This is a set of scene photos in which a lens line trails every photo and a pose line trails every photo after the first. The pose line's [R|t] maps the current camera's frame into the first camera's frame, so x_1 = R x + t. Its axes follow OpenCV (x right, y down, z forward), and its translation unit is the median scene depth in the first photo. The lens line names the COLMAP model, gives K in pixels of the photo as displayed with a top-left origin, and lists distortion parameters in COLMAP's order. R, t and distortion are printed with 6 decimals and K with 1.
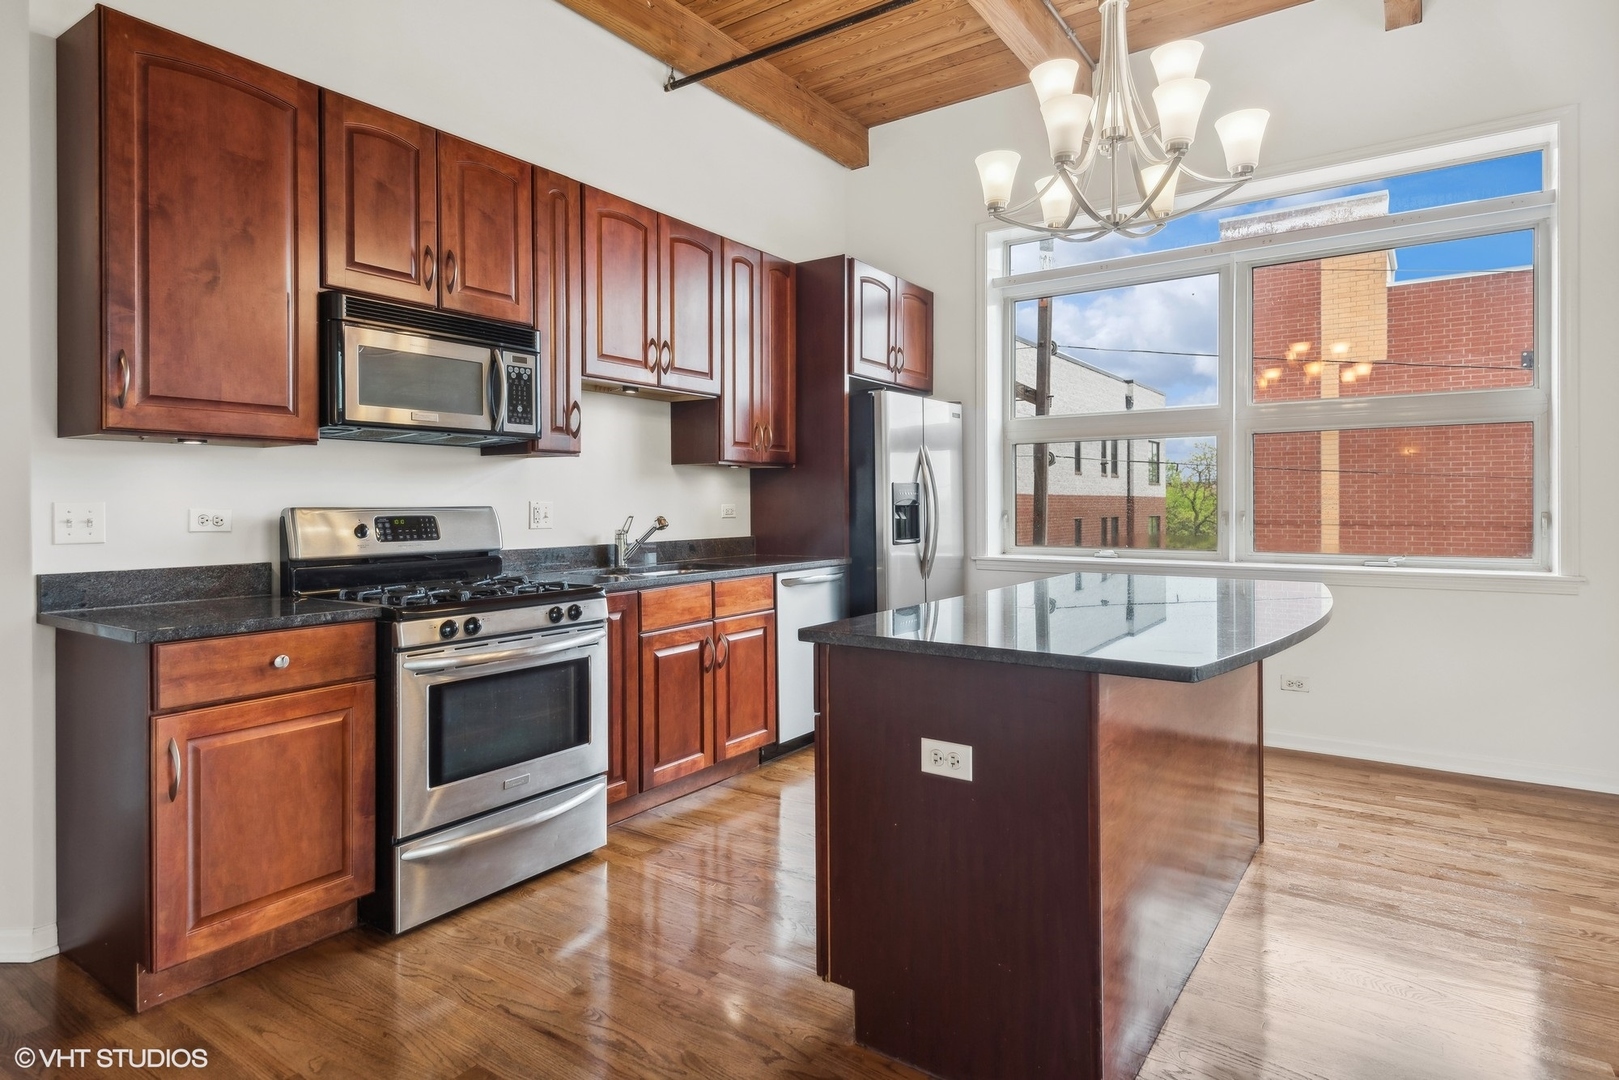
lens RADIAL K [[894.8, 0, 796.0], [0, 894.8, 511.8], [0, 0, 1]] dist [0.031557, -0.016457]
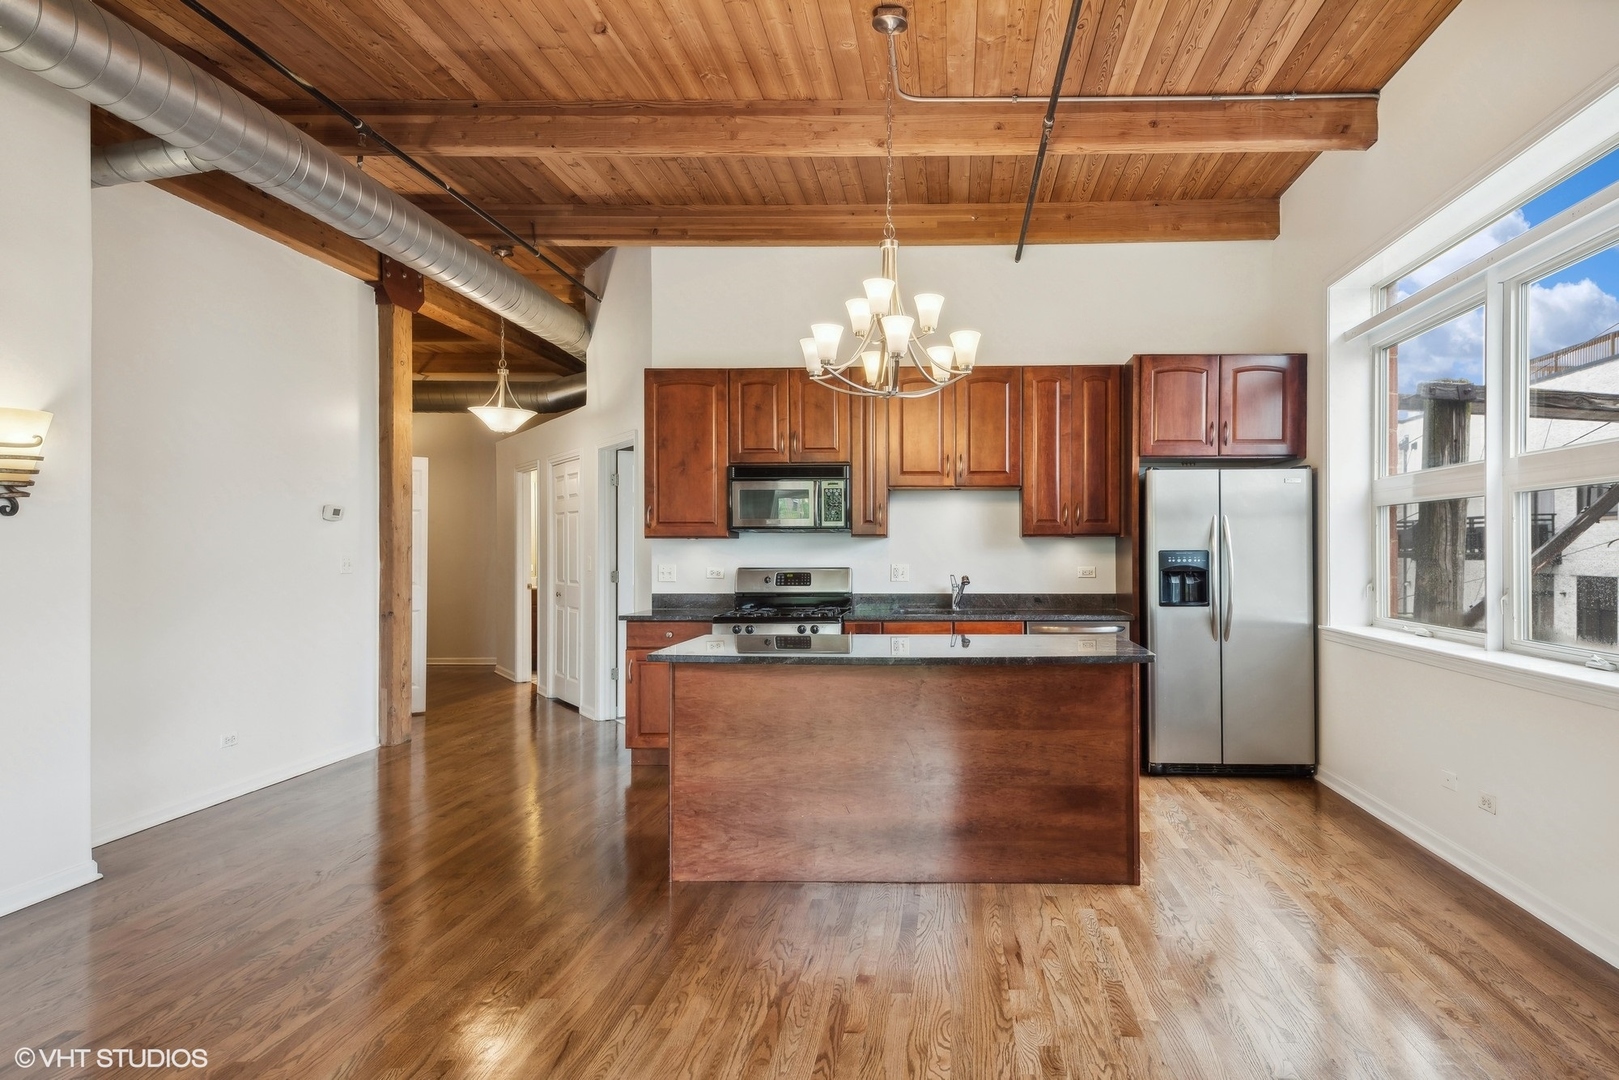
lens RADIAL K [[950.4, 0, 926.0], [0, 950.4, 549.1], [0, 0, 1]] dist [0.028589, -0.009550]
pose [[0.556245, 0.004703, -0.831005, 1.330765], [-0.009118, 0.999958, -0.000444, -0.044837], [0.830969, 0.007824, 0.556264, 0.124409]]
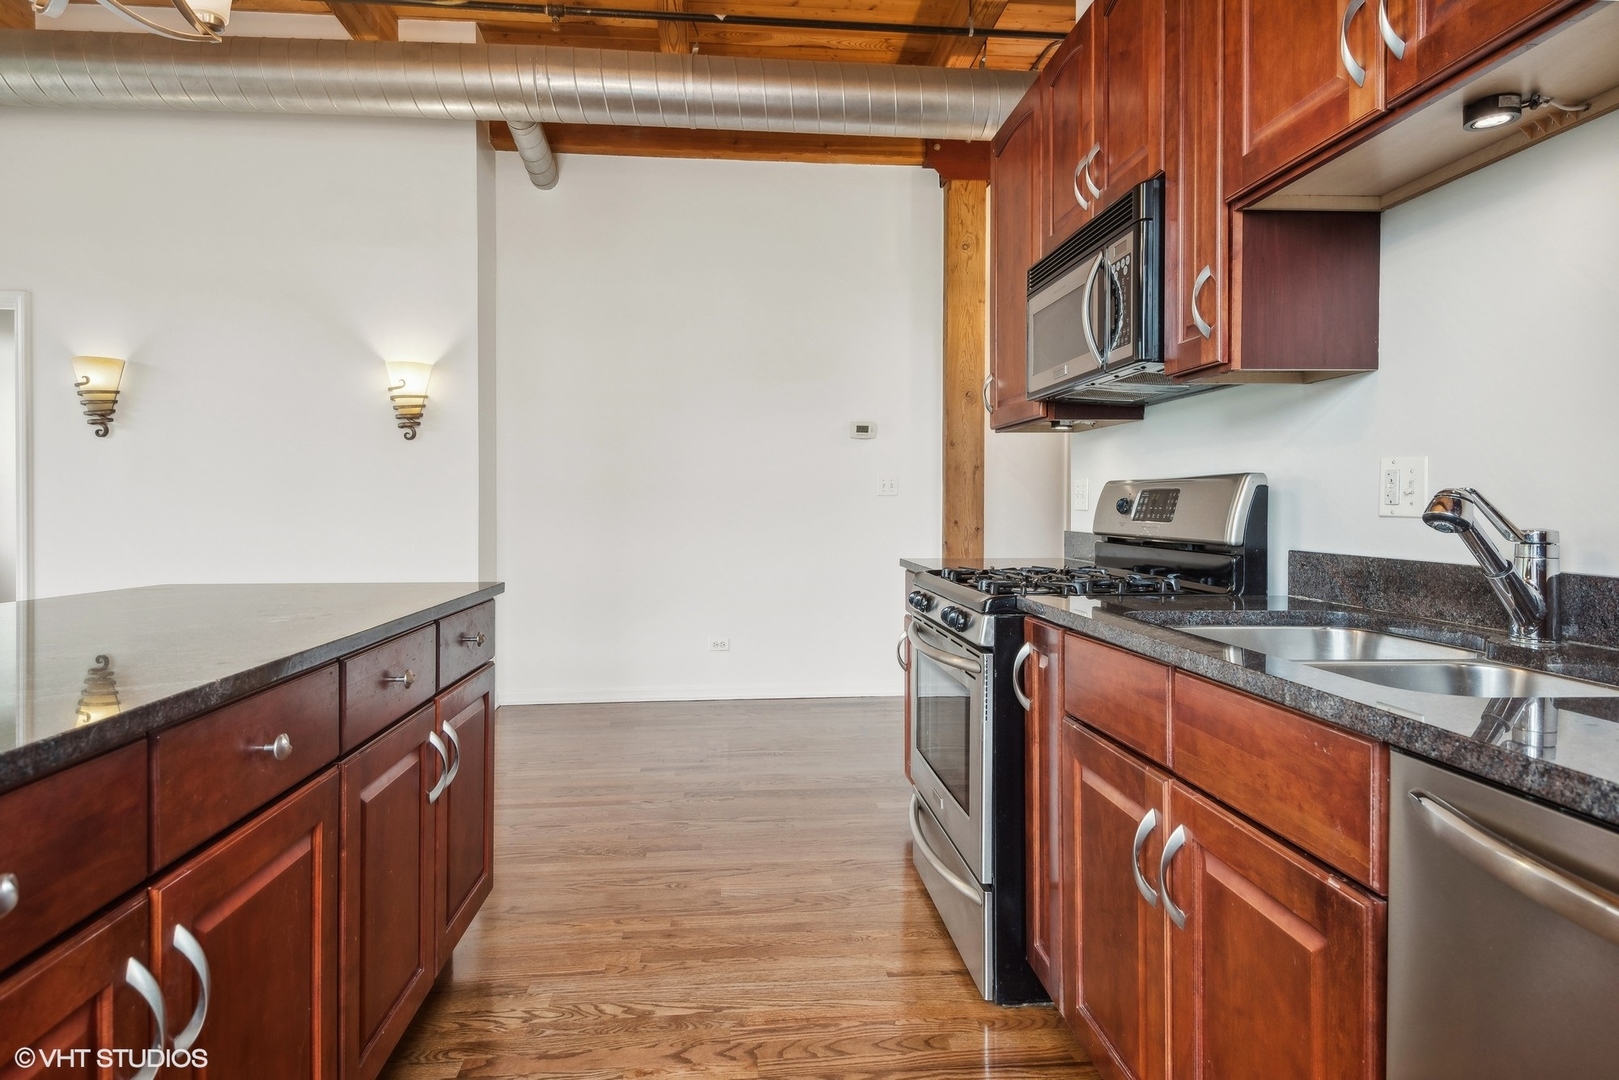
lens RADIAL K [[894.8, 0, 807.2], [0, 894.8, 535.8], [0, 0, 1]] dist [0.031557, -0.016457]
pose [[-0.759973, 0.024904, -0.649477, 0.303644], [-0.004270, 0.999053, 0.043306, 0.013600], [0.649940, 0.035685, -0.759147, 1.356879]]
